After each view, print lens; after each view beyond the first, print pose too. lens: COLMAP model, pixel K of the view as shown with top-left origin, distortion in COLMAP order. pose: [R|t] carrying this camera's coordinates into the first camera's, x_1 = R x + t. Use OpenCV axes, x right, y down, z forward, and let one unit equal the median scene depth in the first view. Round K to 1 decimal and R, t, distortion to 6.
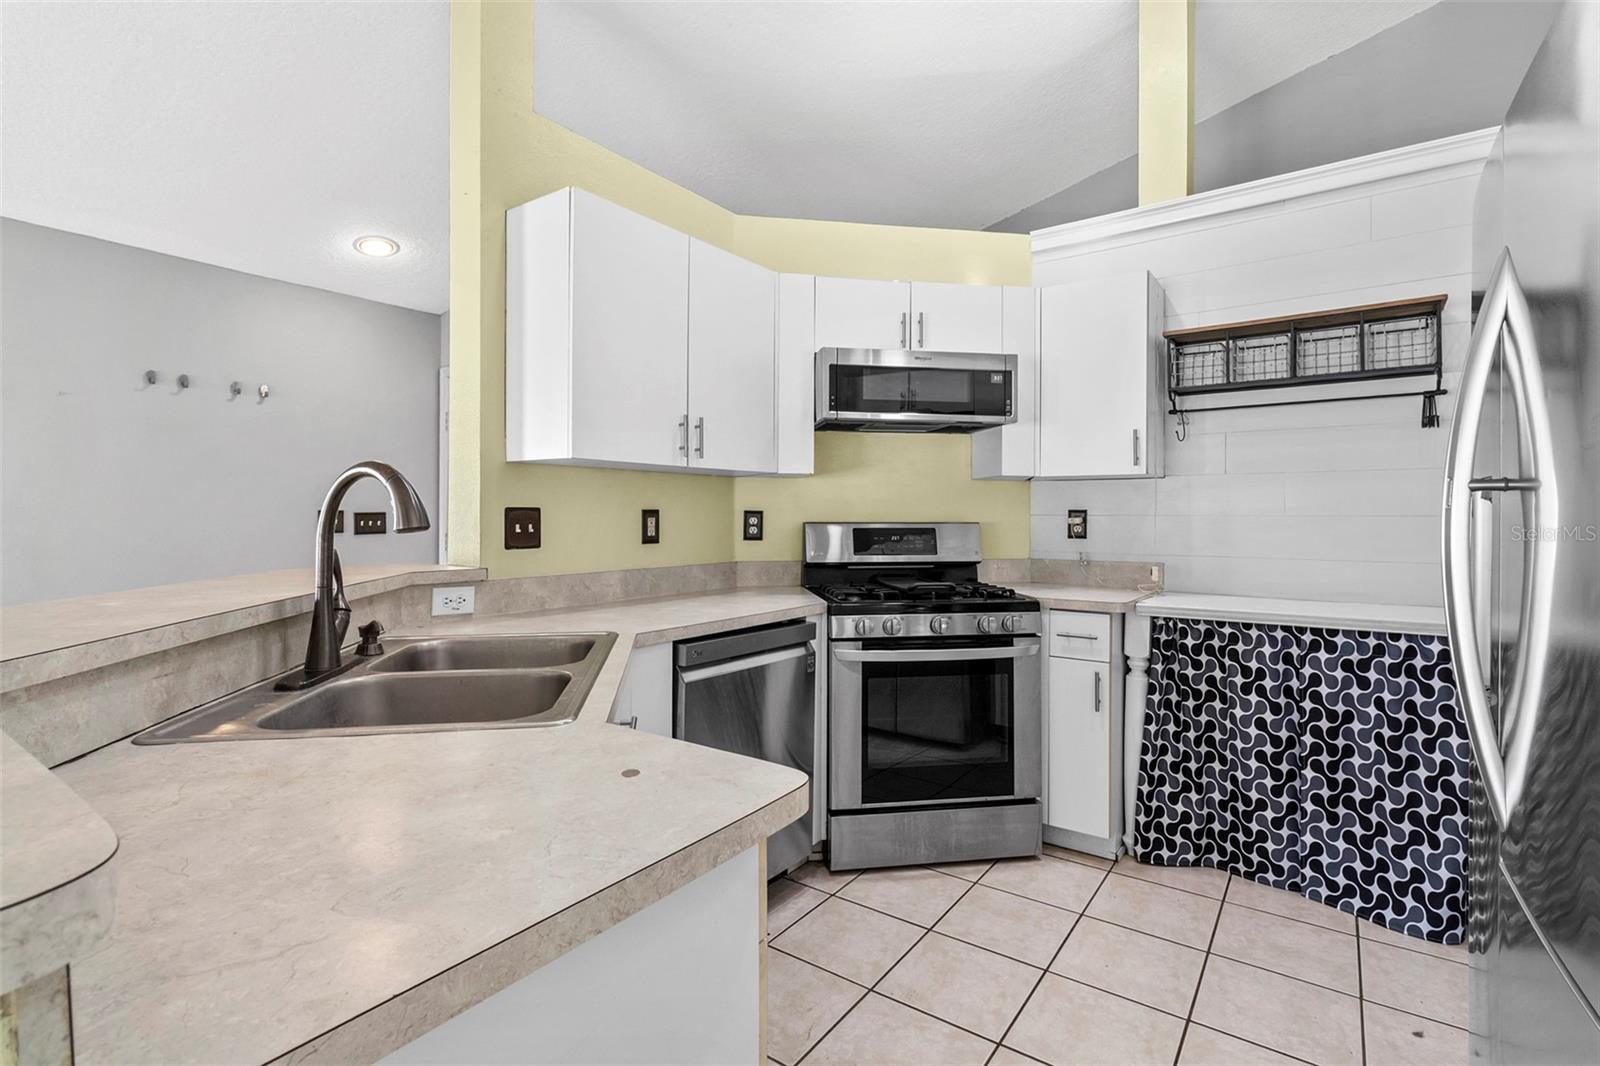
lens RADIAL K [[728.2, 0, 802.1], [0, 728.2, 512.6], [0, 0, 1]] dist [0.001214, 0.000366]
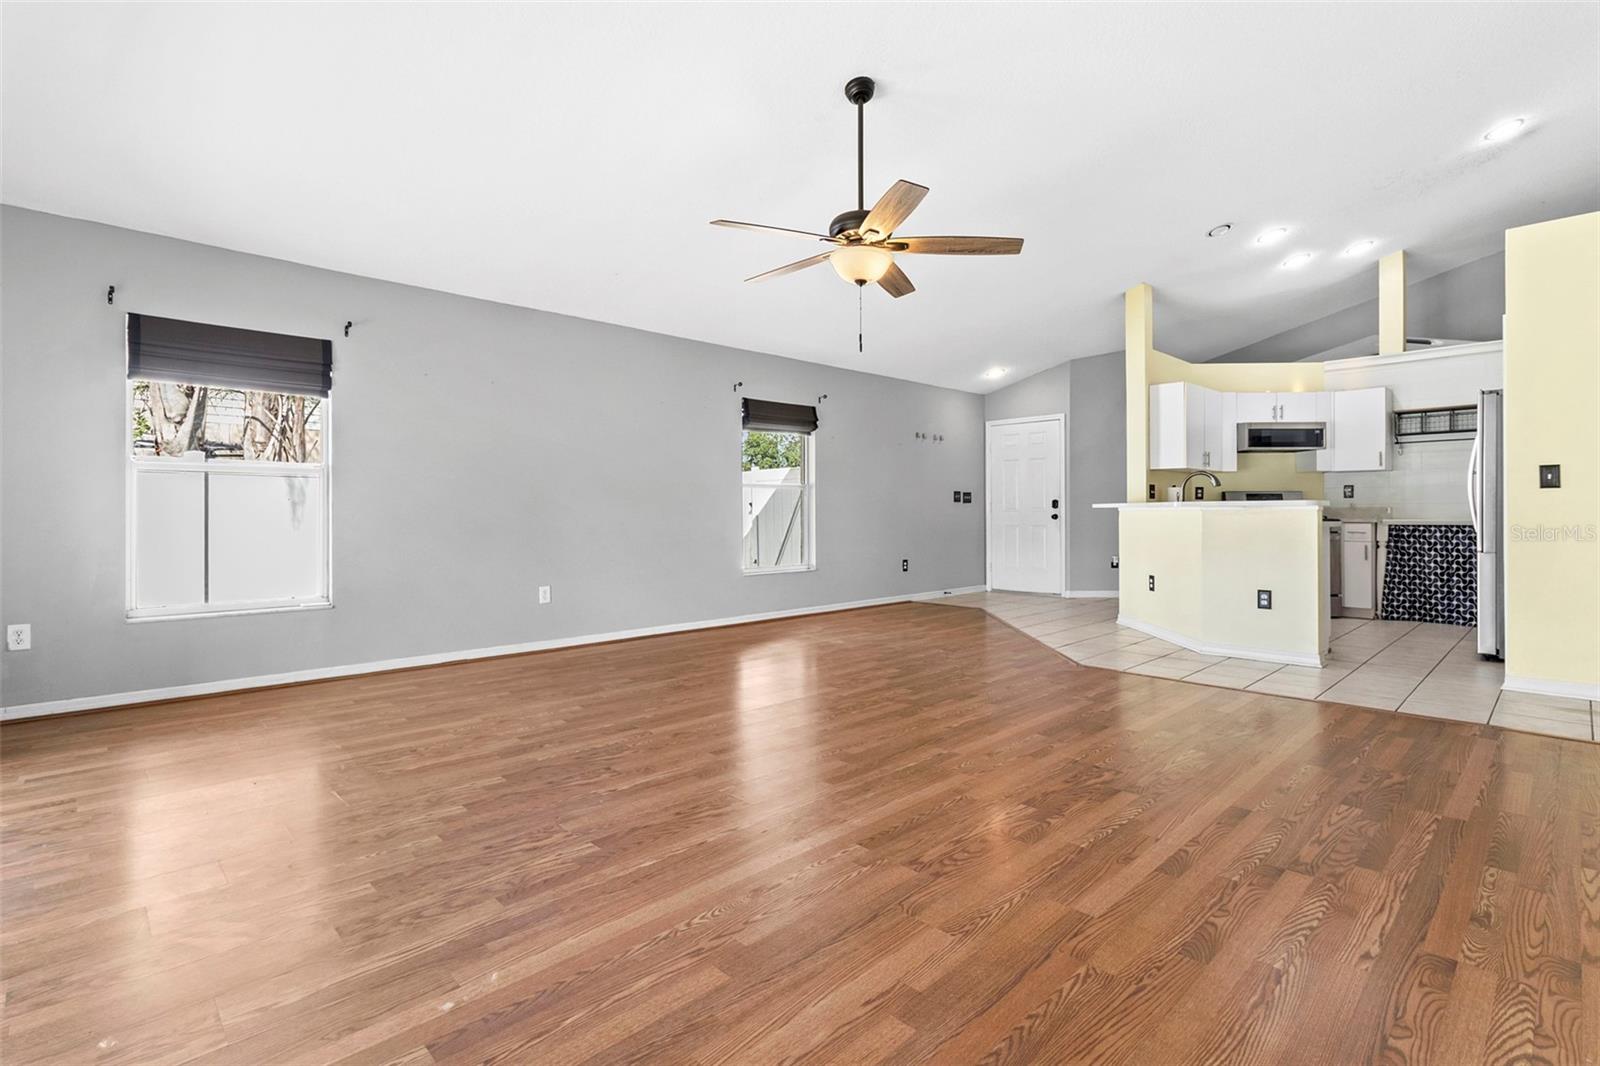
lens RADIAL K [[753.7, 0, 805.3], [0, 753.7, 511.7], [0, 0, 1]] dist [0.003959, 0.000208]
pose [[0.985925, -0.007167, -0.167033, -1.137962], [0.008573, 0.999934, 0.007702, 0.058945], [0.166967, -0.009026, 0.985921, -2.031747]]
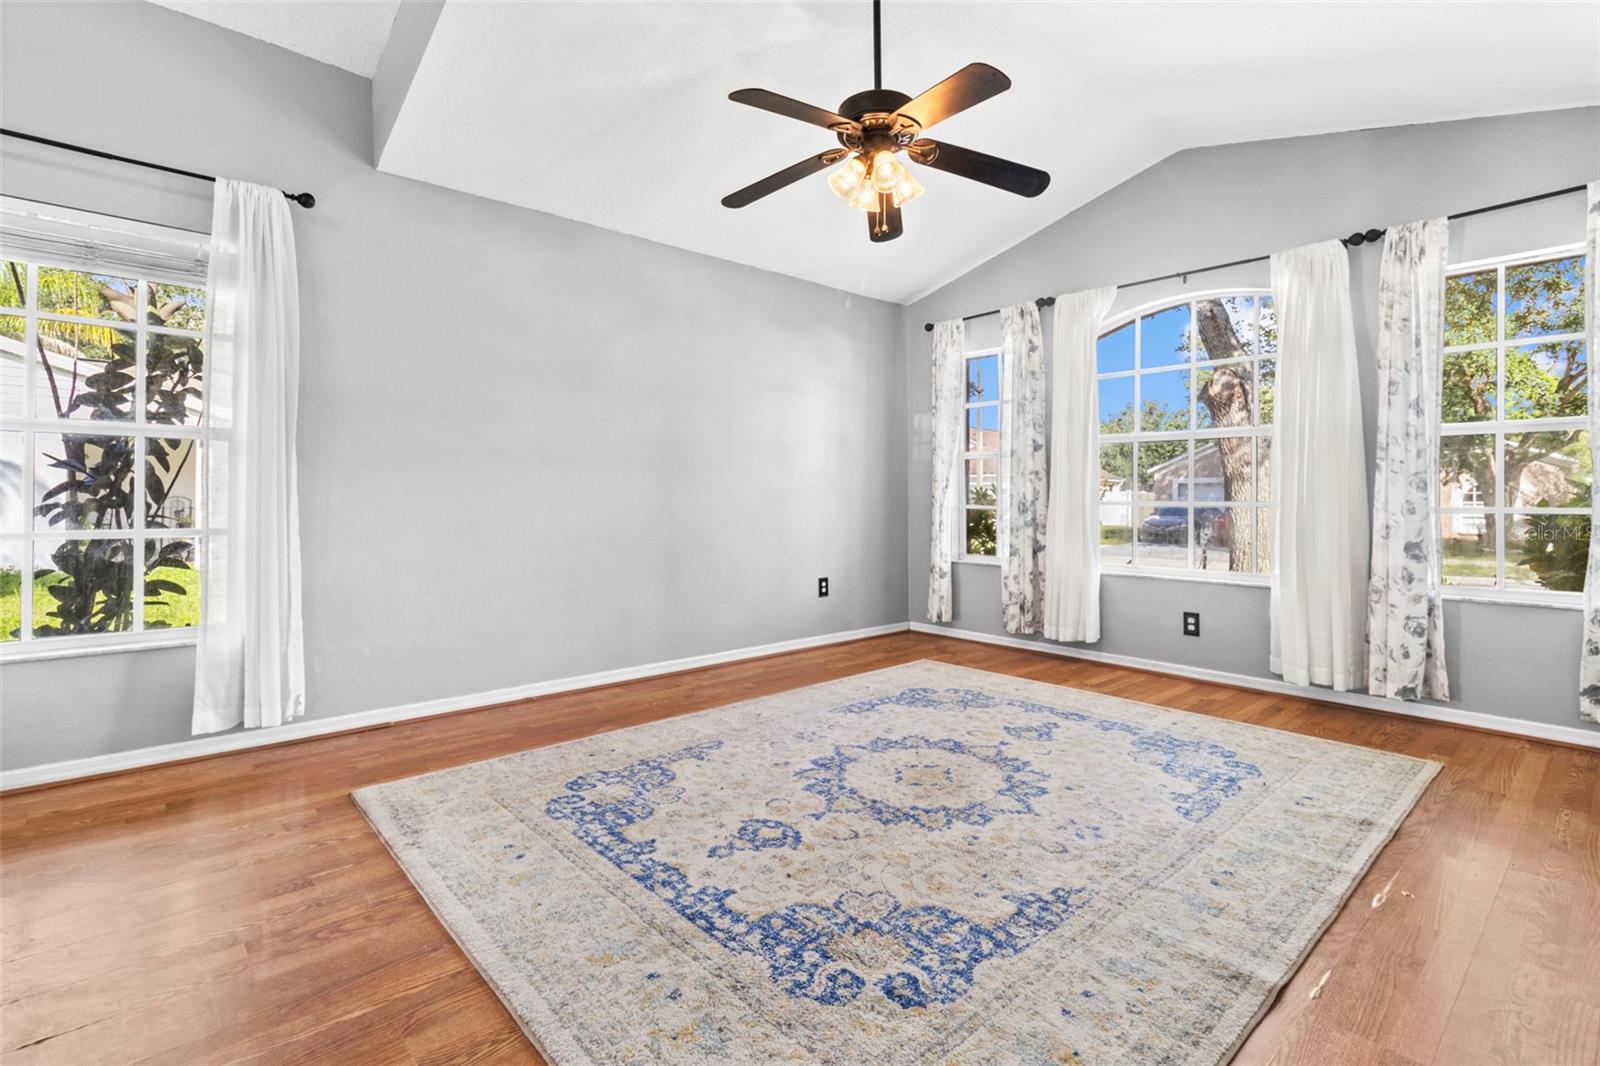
lens RADIAL K [[742.4, 0, 827.6], [0, 742.4, 498.0], [0, 0, 1]] dist [0.001233, 0.000229]
pose [[0.979801, 0.003897, -0.199935, 0.991667], [-0.002141, 0.999957, 0.009000, 0.083763], [0.199961, -0.008390, 0.979768, 1.047815]]
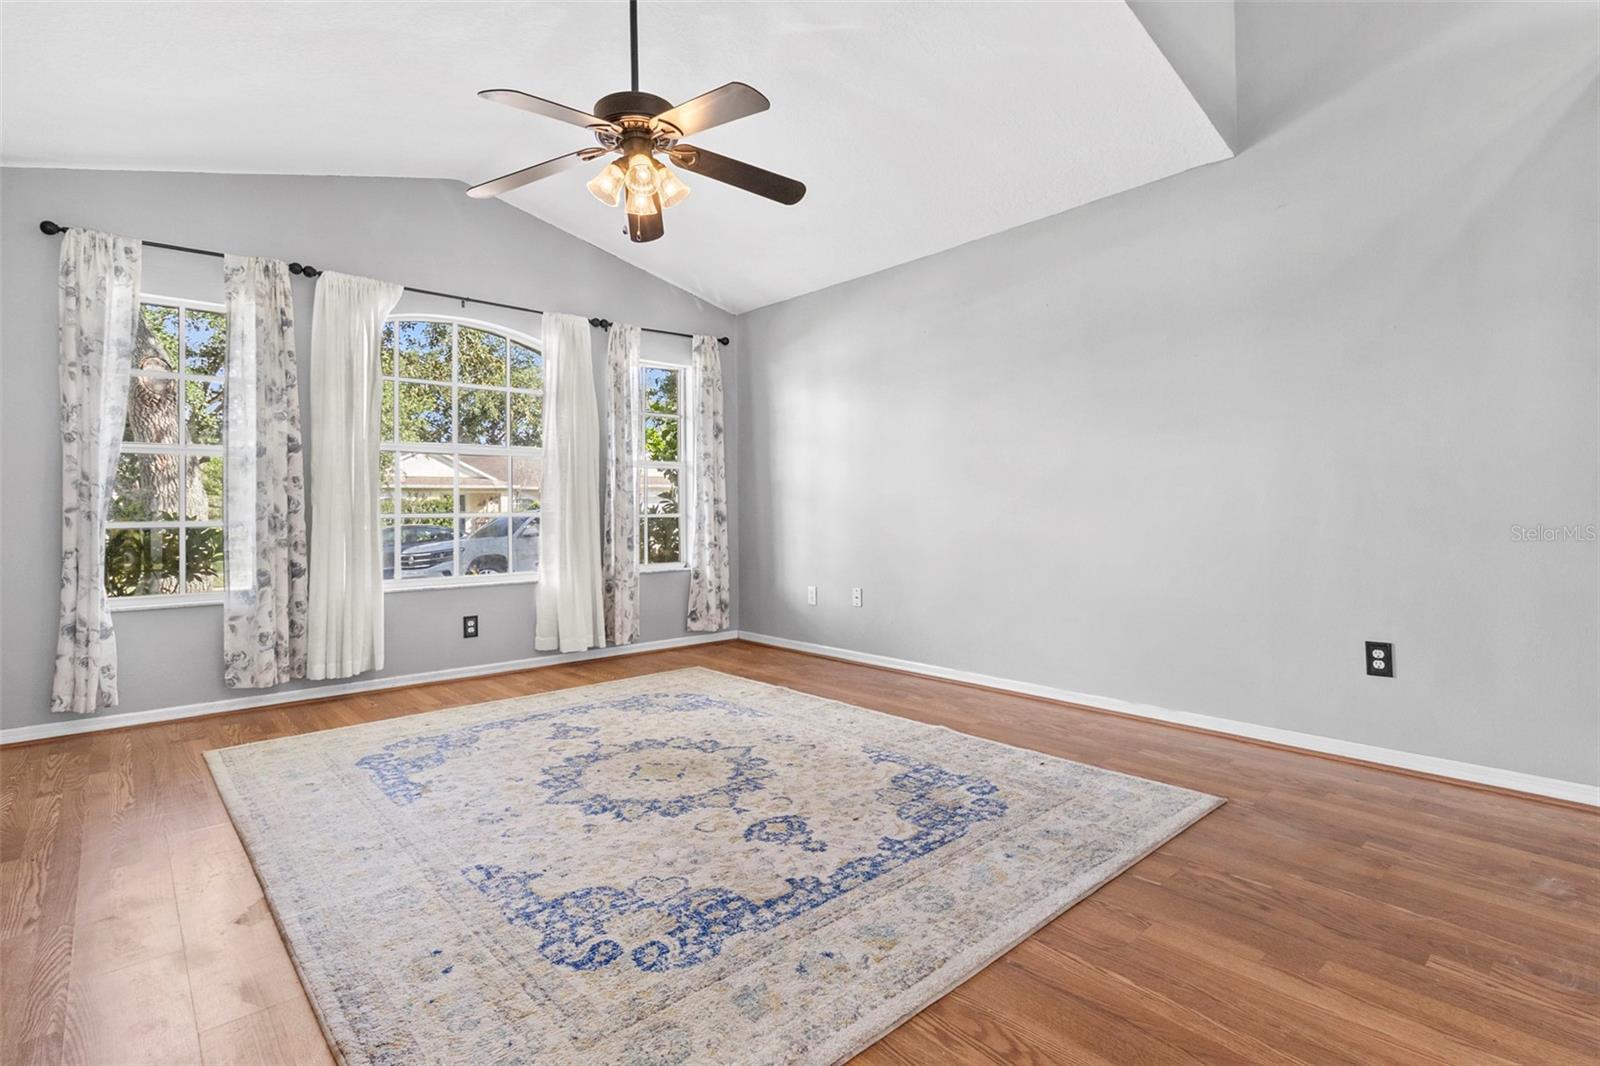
lens RADIAL K [[774.3, 0, 792.1], [0, 774.3, 510.5], [0, 0, 1]] dist [0.000115, 0.000057]
pose [[0.230907, -0.002706, 0.972972, -0.064445], [-0.001021, 0.999995, 0.003023, 0.092946], [-0.972975, -0.001692, 0.230903, 1.596948]]
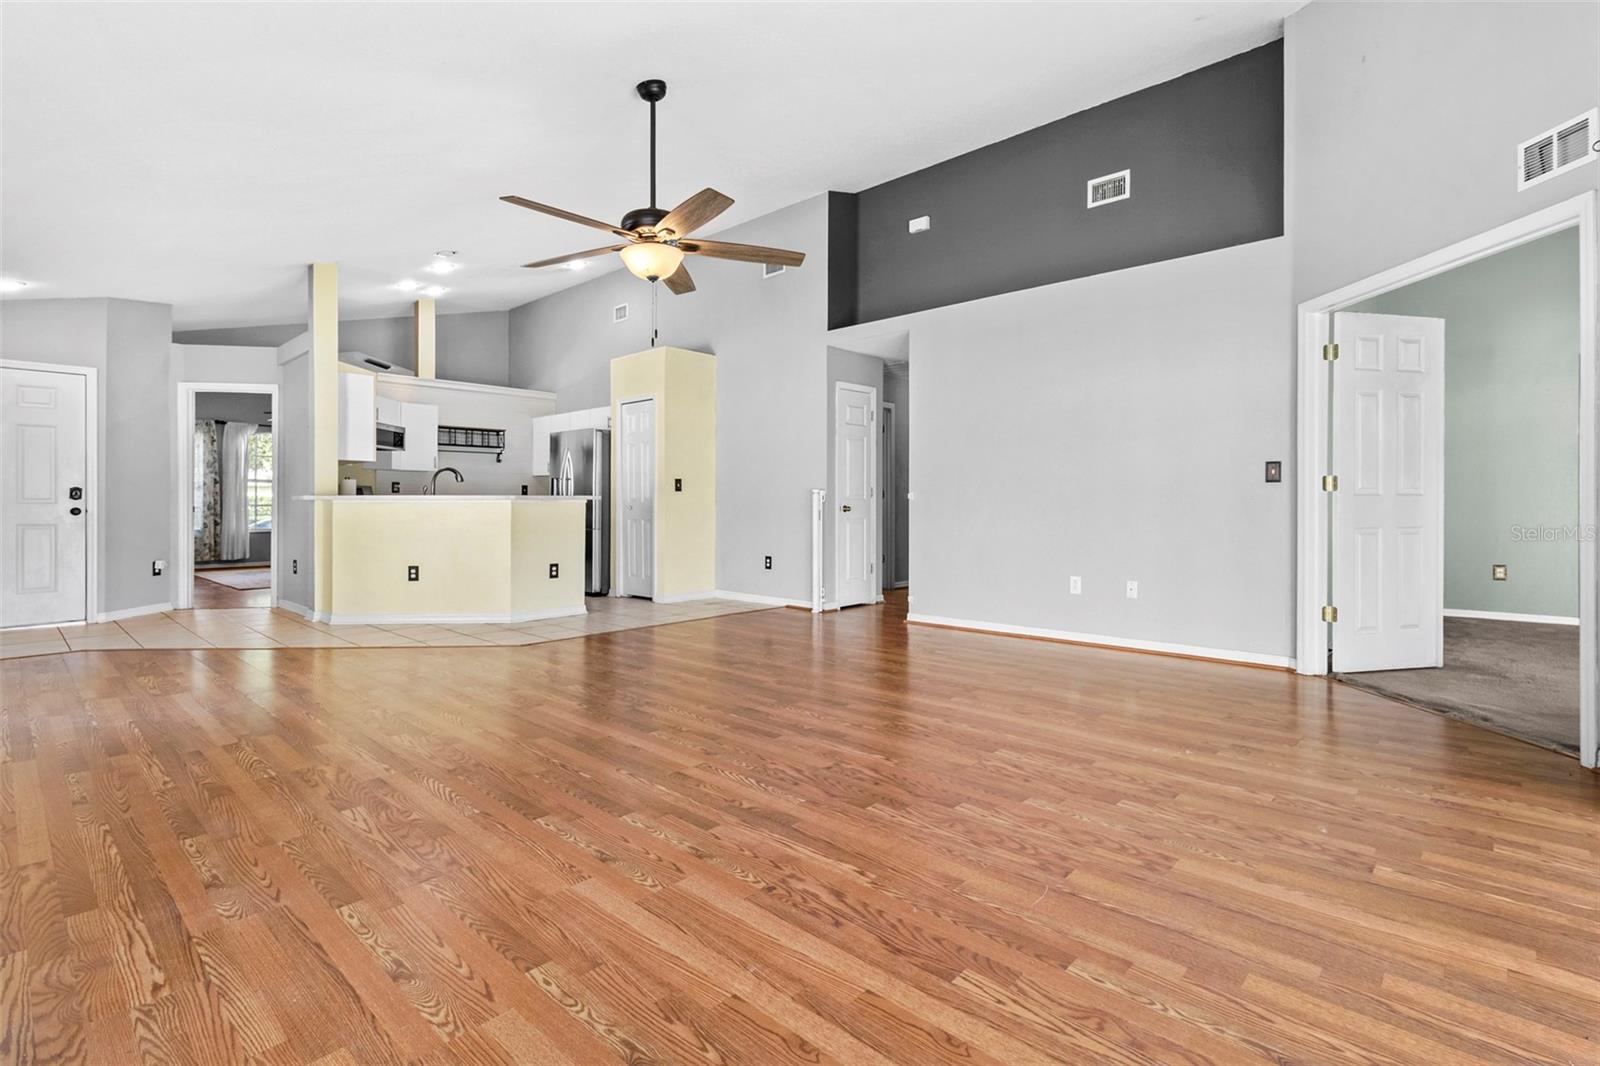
lens RADIAL K [[734.6, 0, 829.8], [0, 734.6, 502.7], [0, 0, 1]] dist [-0.015143, -0.000132]
pose [[0.099361, 0.000278, 0.995051, -2.666695], [-0.005368, 0.999986, 0.000257, 0.076598], [-0.995037, -0.005367, 0.099361, -1.062067]]
